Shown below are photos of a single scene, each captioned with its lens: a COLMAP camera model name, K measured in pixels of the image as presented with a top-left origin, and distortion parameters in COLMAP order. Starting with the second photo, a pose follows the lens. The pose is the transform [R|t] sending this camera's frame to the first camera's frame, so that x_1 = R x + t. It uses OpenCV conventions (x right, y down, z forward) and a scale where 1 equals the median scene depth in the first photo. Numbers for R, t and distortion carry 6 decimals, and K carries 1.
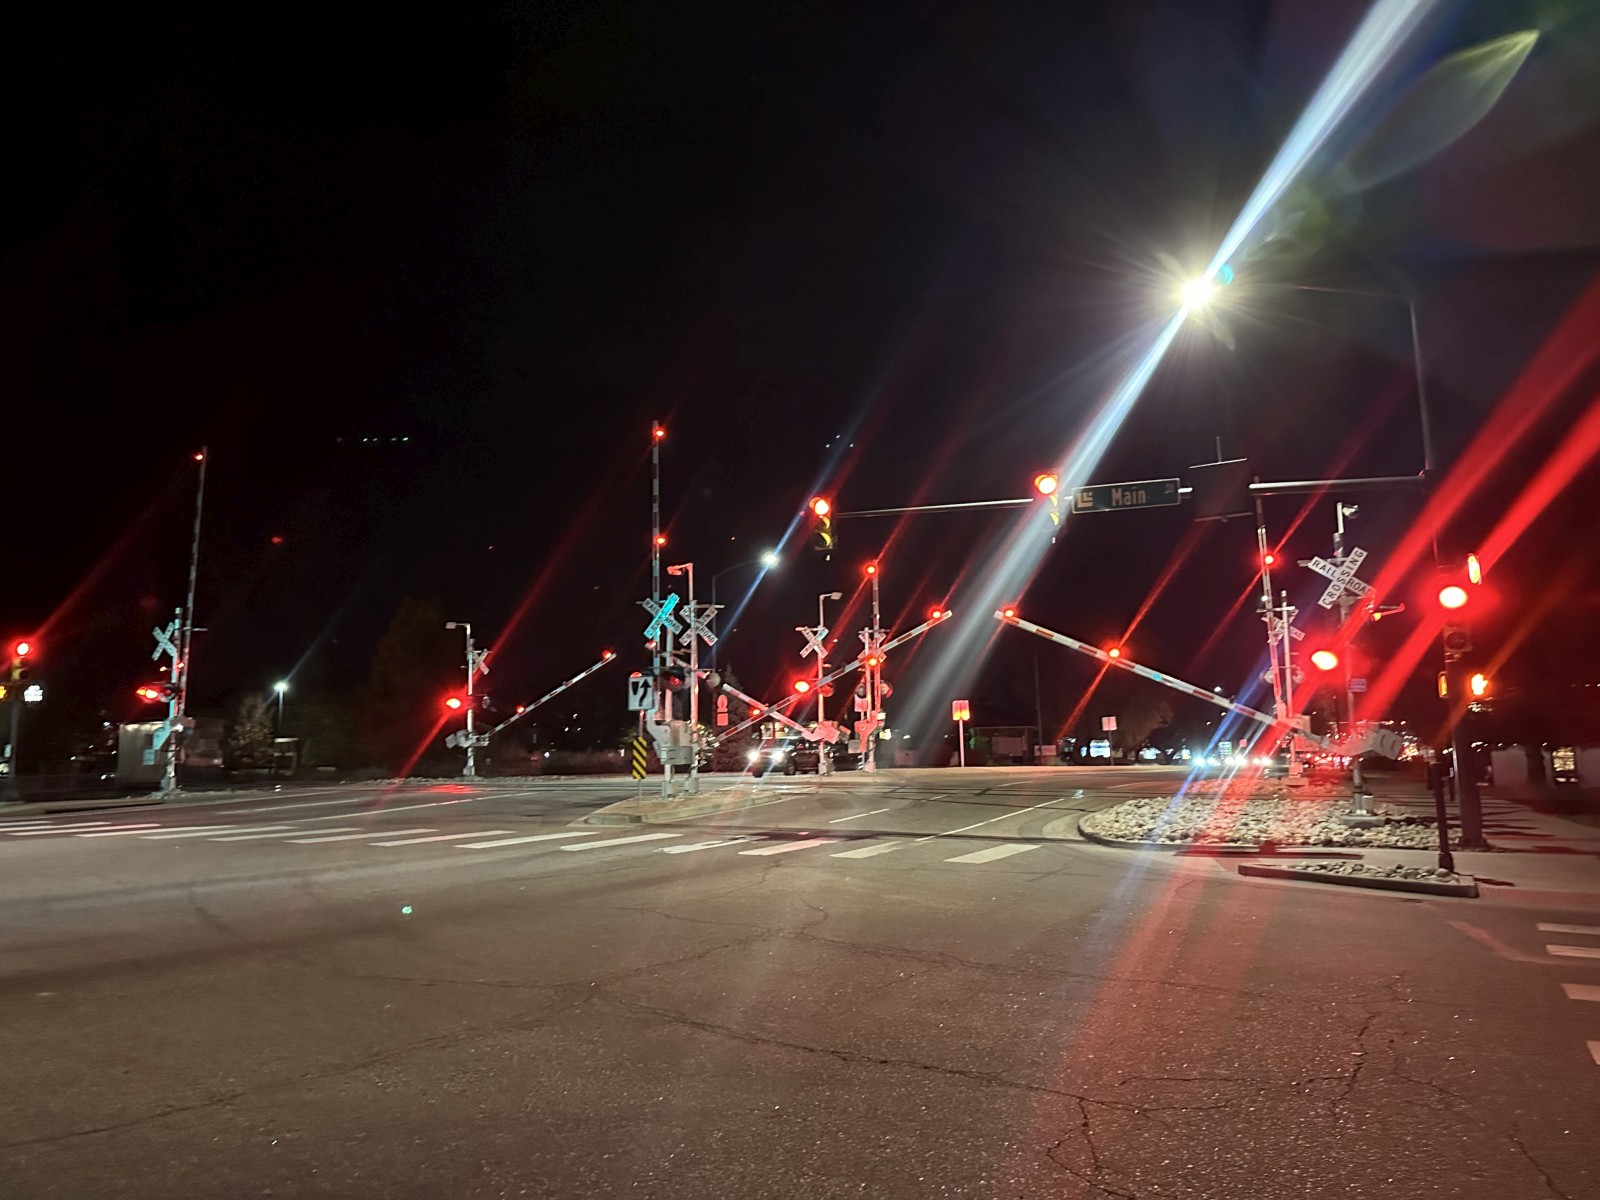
lens RADIAL K [[1135.9, 0, 809.3], [0, 1135.9, 583.1], [0, 0, 1]] dist [0.056615, -0.048148]
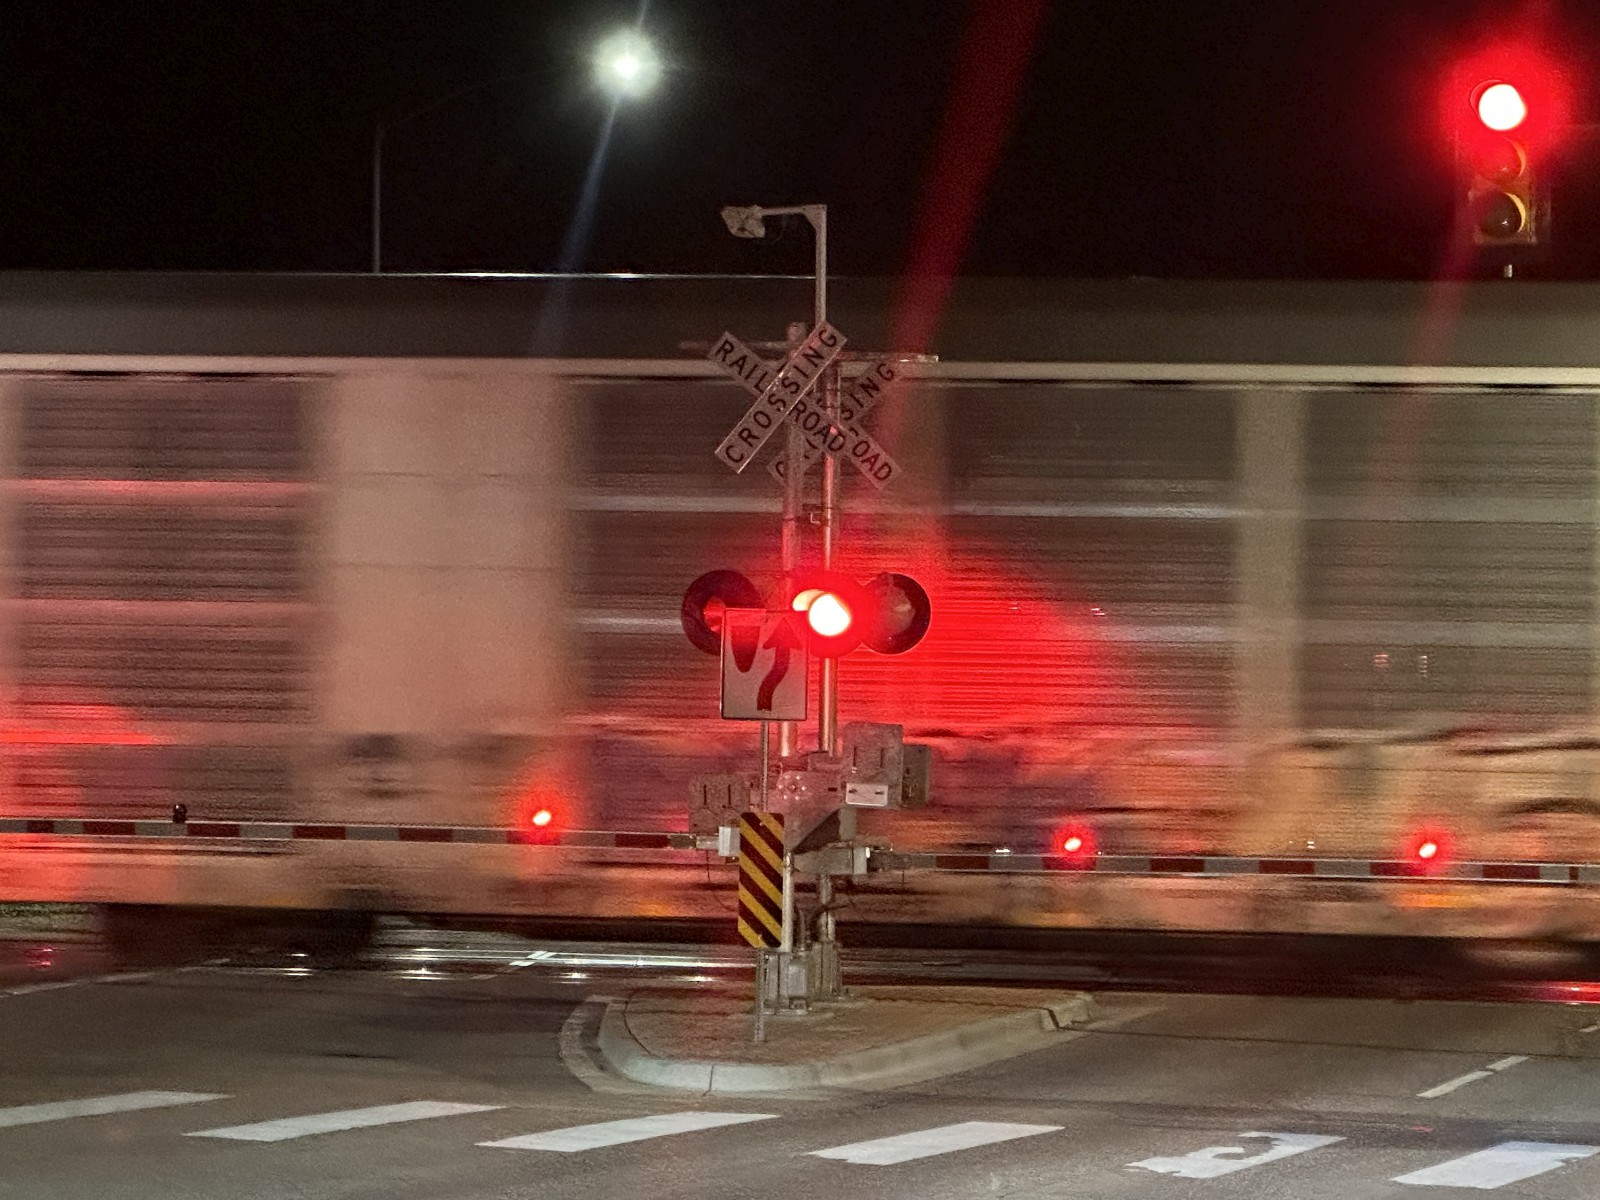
lens RADIAL K [[5258.5, 0, 742.5], [0, 5258.5, 599.3], [0, 0, 1]] dist [-0.065182, 1.789510]
pose [[0.990903, 0.024880, 0.132261, -0.300463], [-0.039979, 0.992817, 0.112765, -0.068046], [-0.128505, -0.117027, 0.984780, -0.323438]]
